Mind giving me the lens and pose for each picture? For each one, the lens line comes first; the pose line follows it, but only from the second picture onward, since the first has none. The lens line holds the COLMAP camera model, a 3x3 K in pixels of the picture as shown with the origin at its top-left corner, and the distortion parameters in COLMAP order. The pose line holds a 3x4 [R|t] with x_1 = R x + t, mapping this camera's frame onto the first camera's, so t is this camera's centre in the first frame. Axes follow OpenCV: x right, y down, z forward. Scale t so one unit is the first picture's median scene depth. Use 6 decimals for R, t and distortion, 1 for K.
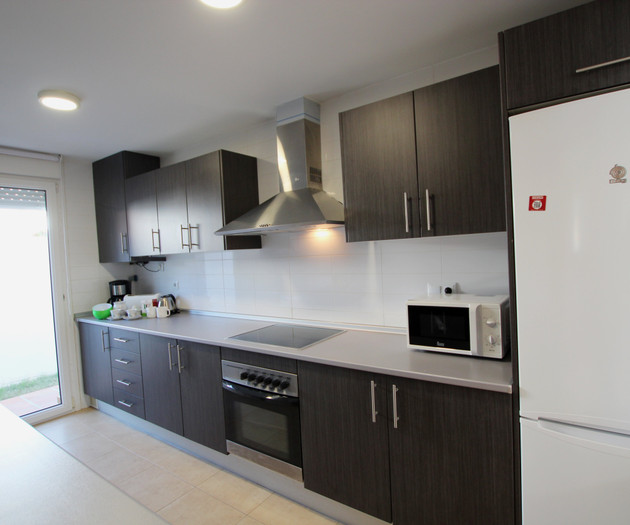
lens RADIAL K [[371.5, 0, 315.0], [0, 371.5, 262.5], [0, 0, 1]] dist [-0.036480, -0.000852]
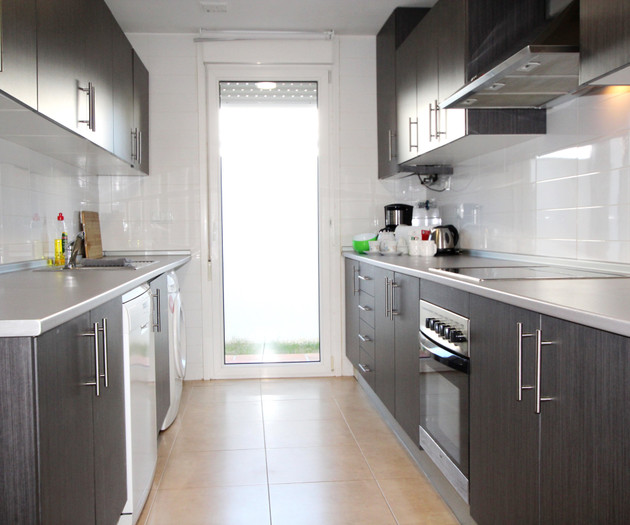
lens RADIAL K [[663.4, 0, 315.0], [0, 663.4, 262.5], [0, 0, 1]] dist [-0.004476, -0.003979]
pose [[0.666673, 0.080438, -0.740998, 0.315658], [-0.042526, 0.996645, 0.069929, 0.083222], [0.744137, -0.015108, 0.667857, 0.062238]]
